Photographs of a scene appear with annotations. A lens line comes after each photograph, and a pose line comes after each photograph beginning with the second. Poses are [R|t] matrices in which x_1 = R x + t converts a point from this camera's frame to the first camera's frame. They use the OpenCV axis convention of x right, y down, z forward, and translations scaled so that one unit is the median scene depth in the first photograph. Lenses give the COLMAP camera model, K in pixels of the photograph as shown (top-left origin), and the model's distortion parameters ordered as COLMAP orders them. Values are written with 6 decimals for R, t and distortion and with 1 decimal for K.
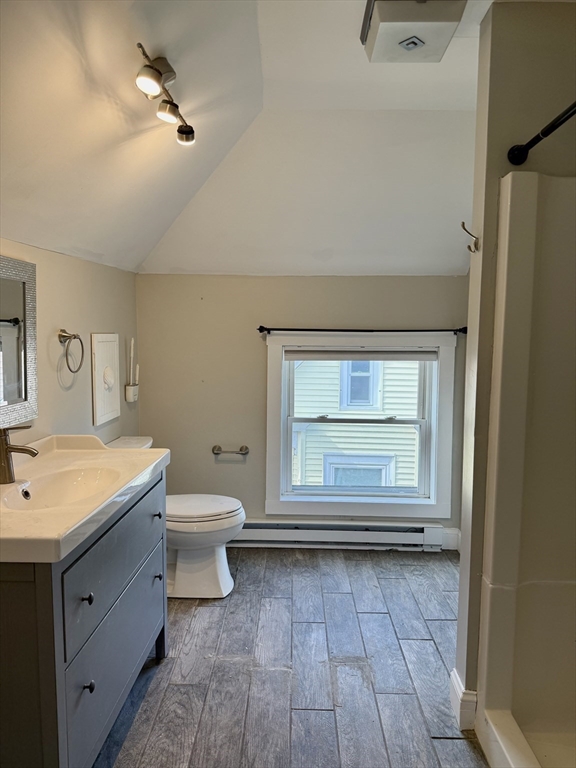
lens RADIAL K [[537.5, 0, 289.6], [0, 537.5, 383.6], [0, 0, 1]] dist [0.126885, -0.202246]
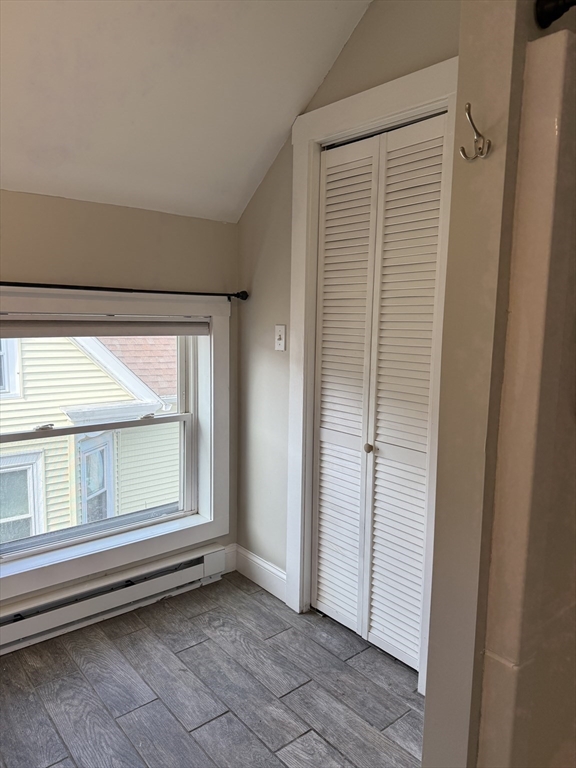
lens RADIAL K [[546.5, 0, 290.6], [0, 546.5, 387.3], [0, 0, 1]] dist [0.035236, -0.035769]
pose [[0.763368, -0.079607, 0.641039, -0.132286], [0.043066, 0.996441, 0.072459, -0.020172], [-0.644526, -0.027706, 0.764080, 0.348649]]
